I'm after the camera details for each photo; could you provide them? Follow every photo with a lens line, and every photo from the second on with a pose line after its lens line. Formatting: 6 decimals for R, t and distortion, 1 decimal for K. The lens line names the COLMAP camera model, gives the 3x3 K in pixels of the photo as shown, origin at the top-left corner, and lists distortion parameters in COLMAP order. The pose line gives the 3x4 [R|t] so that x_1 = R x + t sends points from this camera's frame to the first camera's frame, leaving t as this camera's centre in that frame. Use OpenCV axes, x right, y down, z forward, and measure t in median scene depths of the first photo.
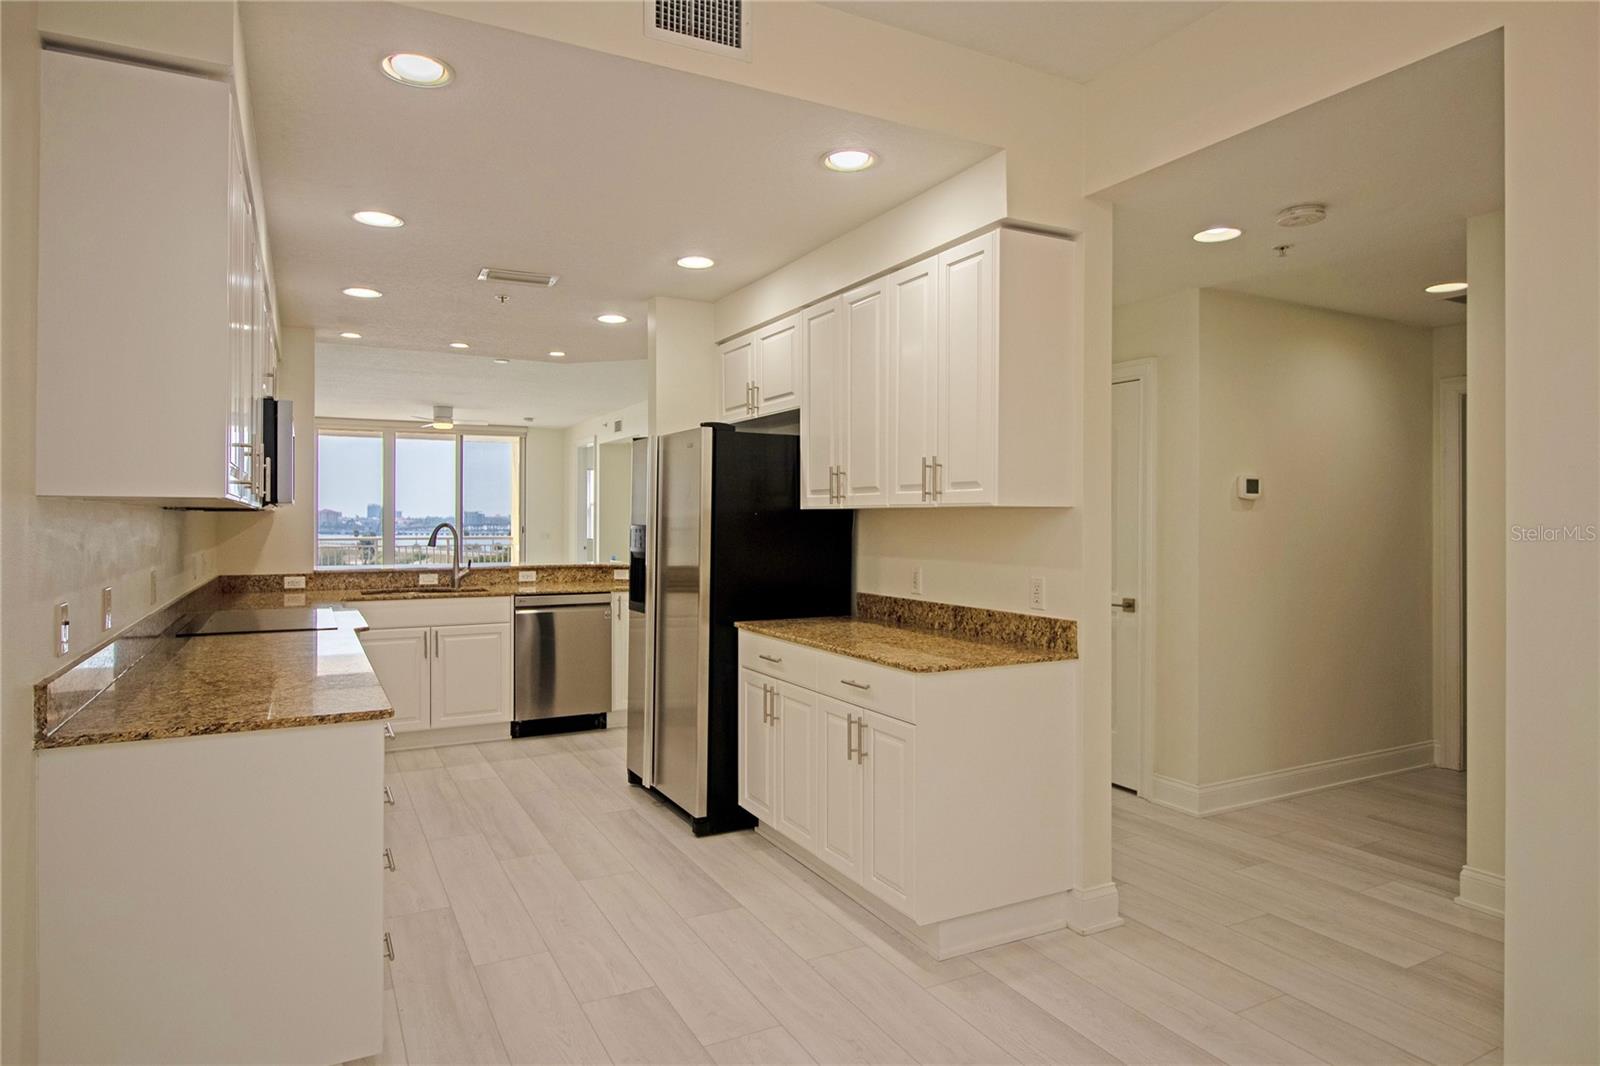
lens RADIAL K [[924.5, 0, 792.4], [0, 924.5, 512.5], [0, 0, 1]] dist [-0.001148, 0.000611]
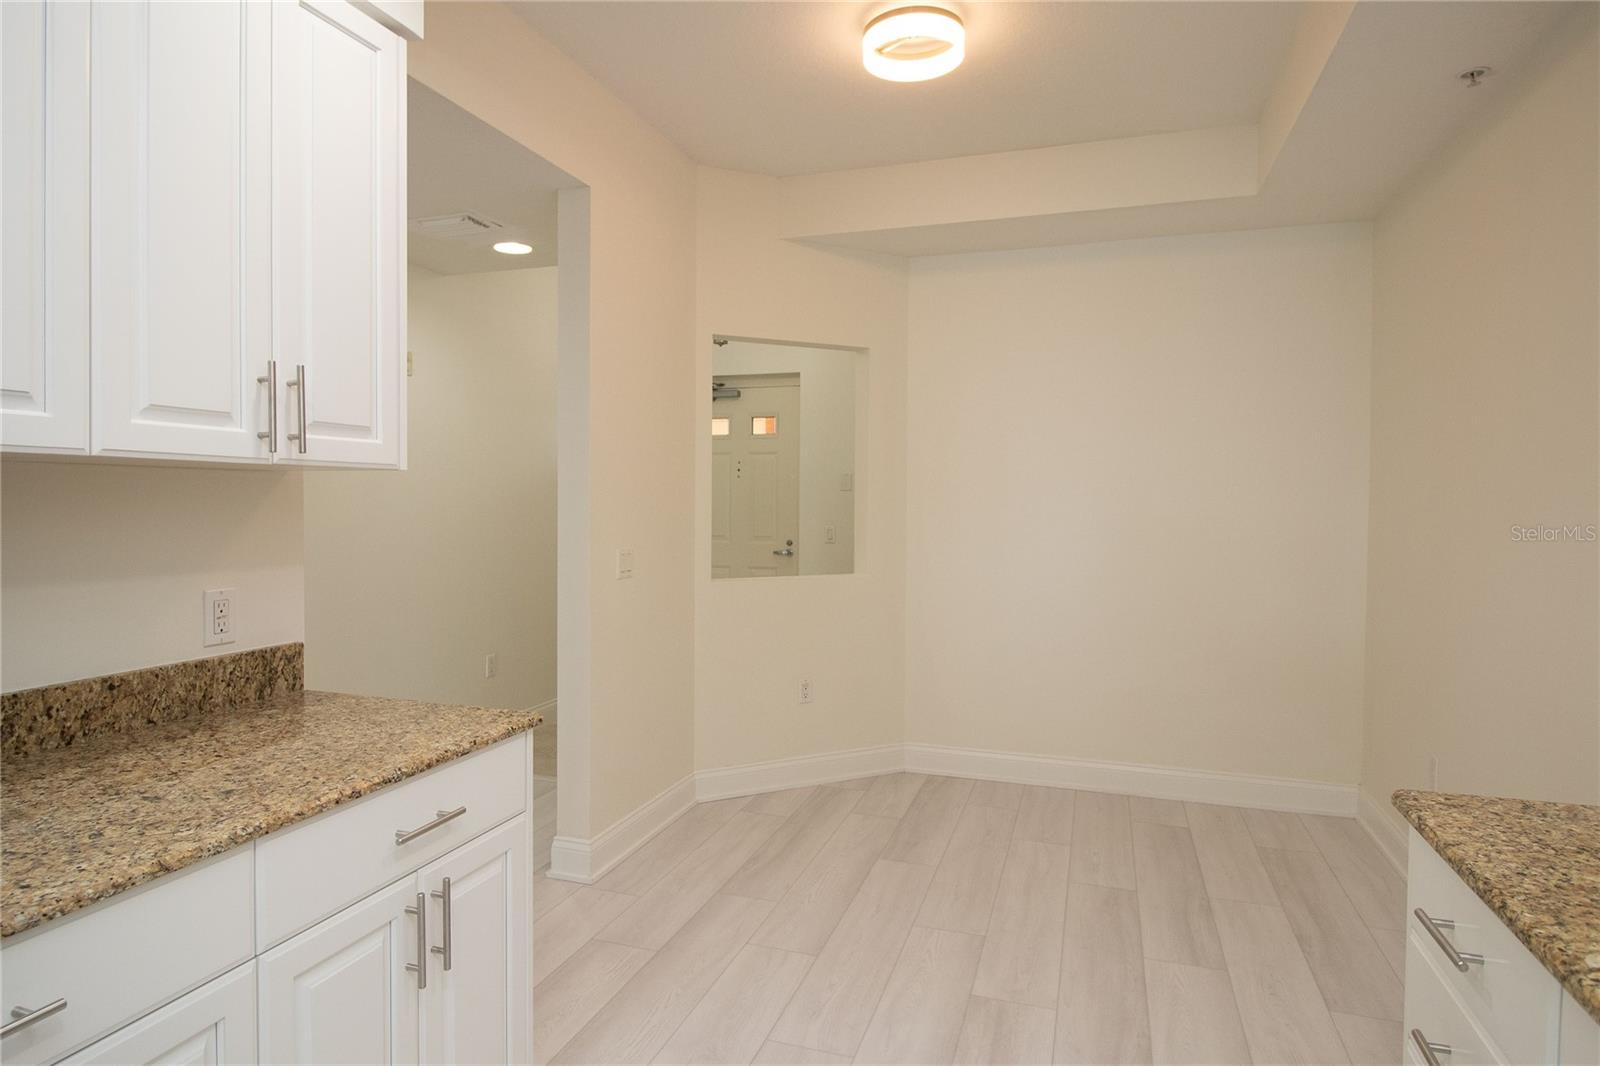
lens RADIAL K [[924.5, 0, 792.4], [0, 924.5, 512.5], [0, 0, 1]] dist [-0.001148, 0.000611]
pose [[-0.686943, -0.017485, 0.726501, -0.402562], [-0.012777, 0.999847, 0.011983, 0.010659], [-0.726599, -0.001051, -0.687061, 1.147116]]
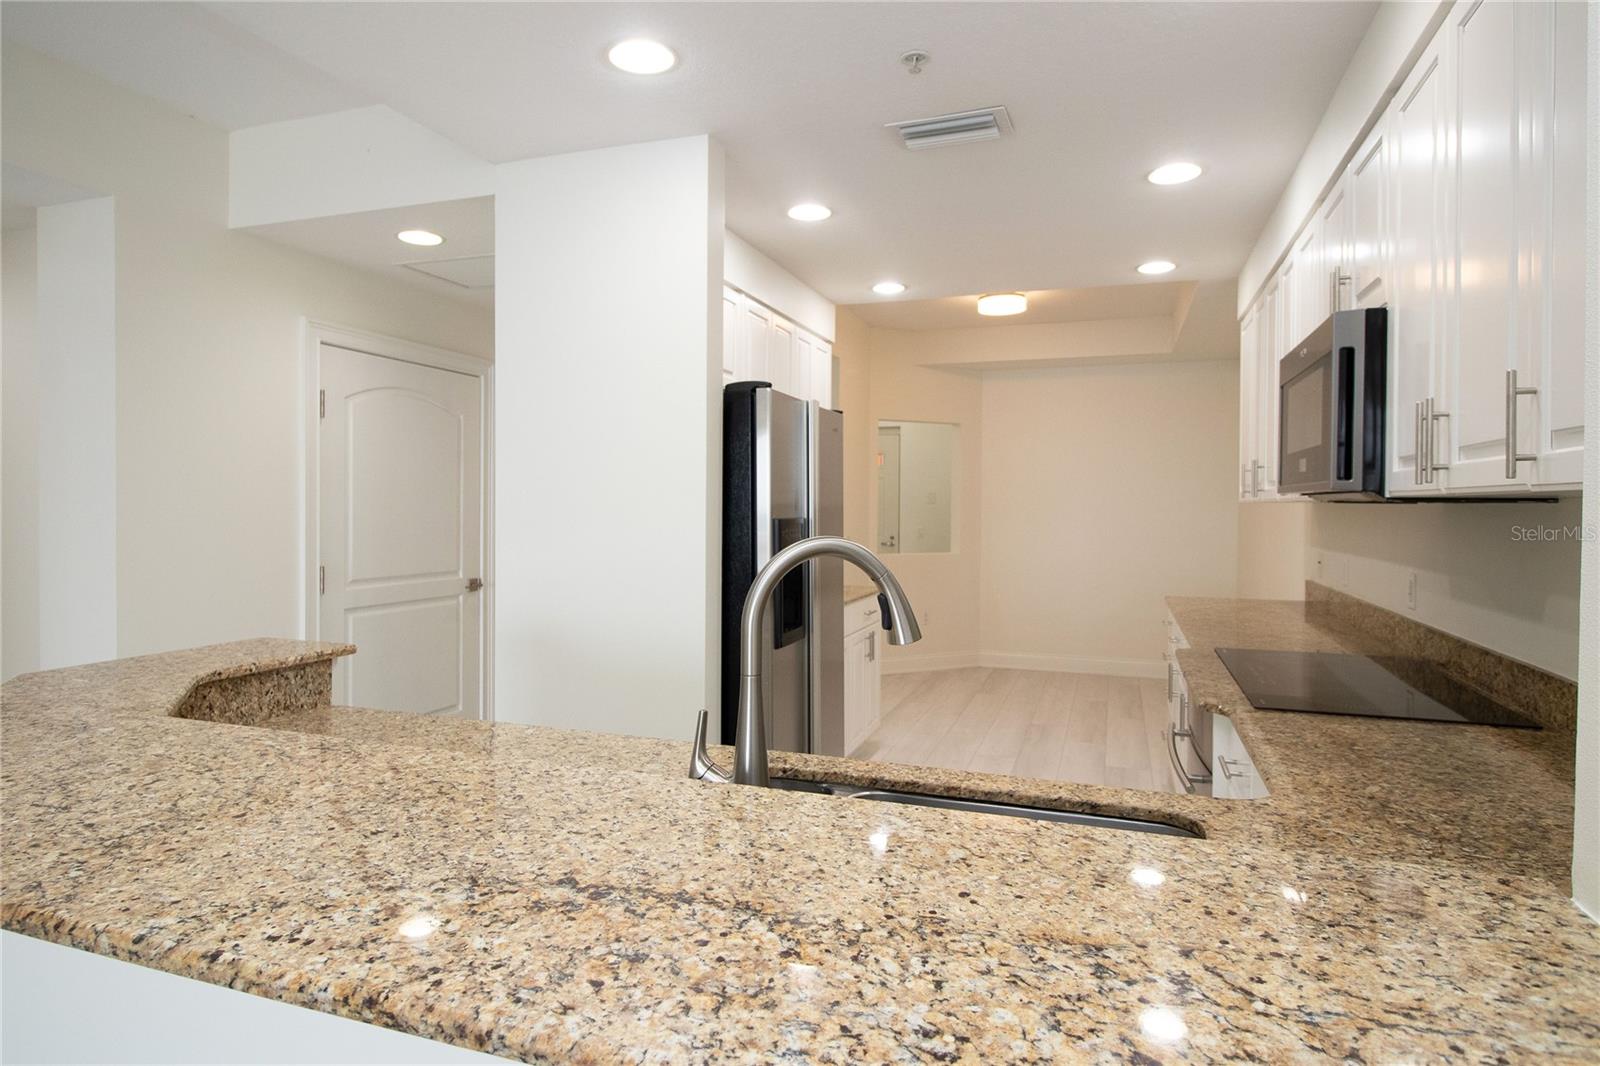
lens RADIAL K [[924.5, 0, 792.4], [0, 924.5, 512.5], [0, 0, 1]] dist [-0.001148, 0.000611]
pose [[-0.677905, -0.010588, 0.735073, -0.948232], [-0.012846, 0.999914, 0.002556, 0.013659], [-0.735037, -0.007710, -0.677983, 2.062120]]
